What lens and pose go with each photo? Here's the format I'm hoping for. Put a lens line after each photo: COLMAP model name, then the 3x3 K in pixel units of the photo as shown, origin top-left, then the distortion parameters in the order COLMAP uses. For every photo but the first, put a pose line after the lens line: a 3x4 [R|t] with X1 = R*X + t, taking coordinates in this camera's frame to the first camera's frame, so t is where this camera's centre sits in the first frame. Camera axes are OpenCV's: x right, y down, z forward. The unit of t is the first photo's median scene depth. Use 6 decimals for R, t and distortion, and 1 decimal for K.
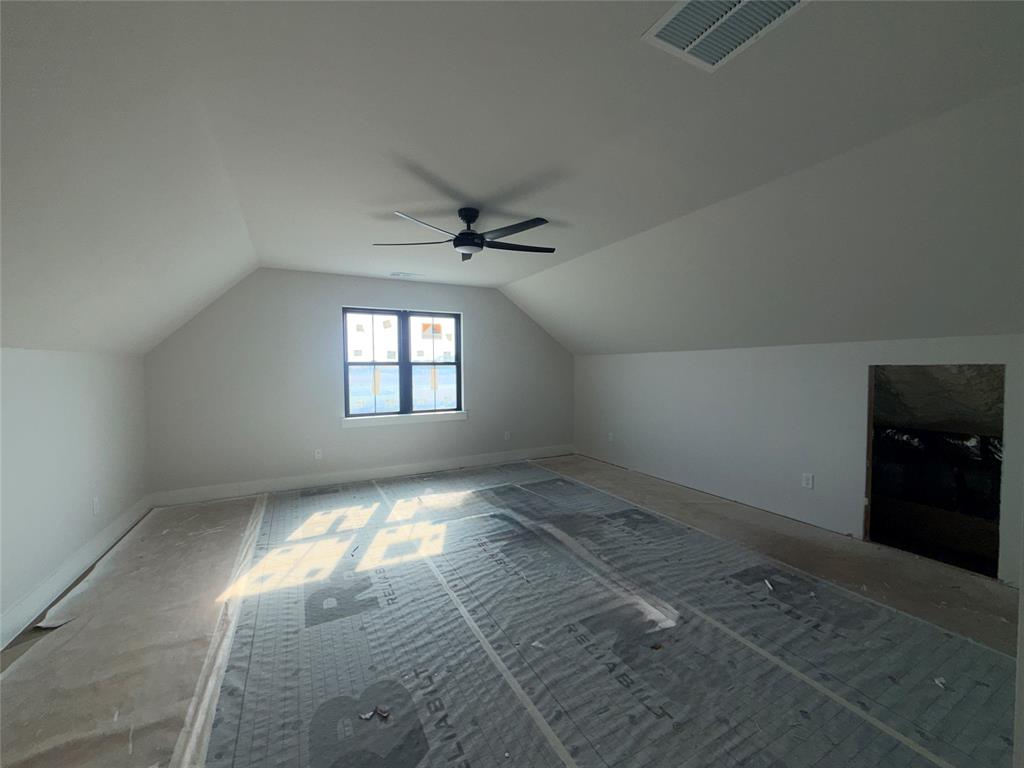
lens RADIAL K [[409.3, 0, 509.6], [0, 409.3, 383.2], [0, 0, 1]] dist [-0.003633, 0.000787]
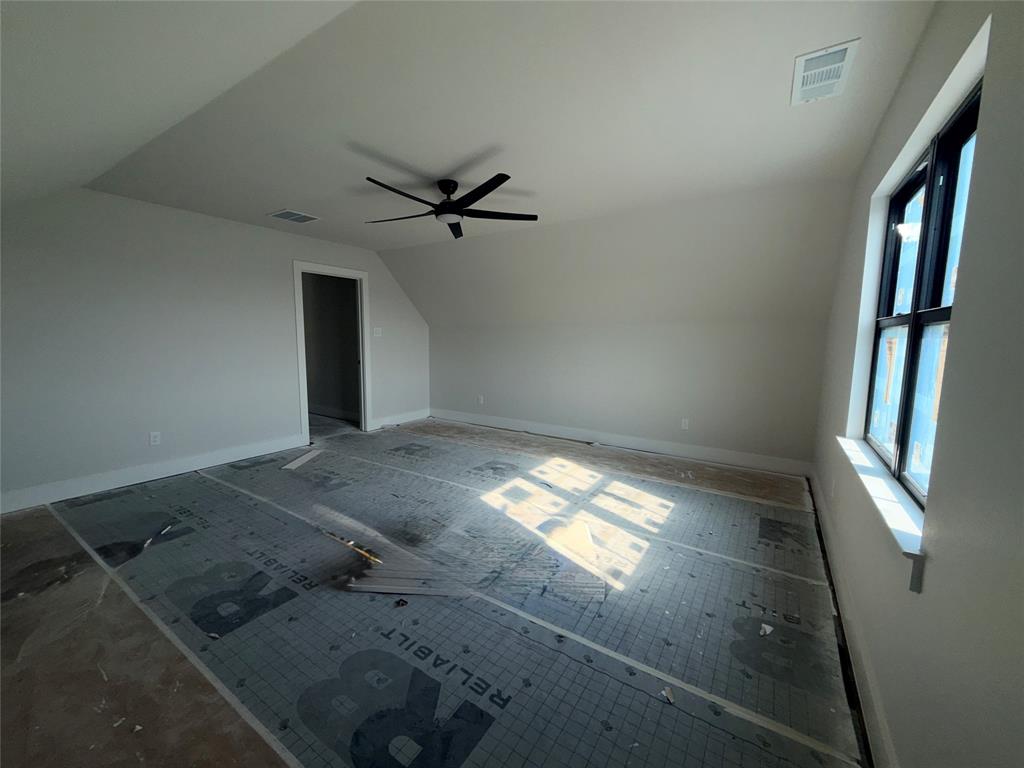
lens RADIAL K [[409.3, 0, 508.5], [0, 409.3, 376.9], [0, 0, 1]] dist [-0.003633, 0.000787]
pose [[-0.873079, 0.046938, -0.485314, 0.263881], [-0.024508, 0.989873, 0.139826, -0.063706], [0.486962, 0.133973, -0.863087, 1.776017]]
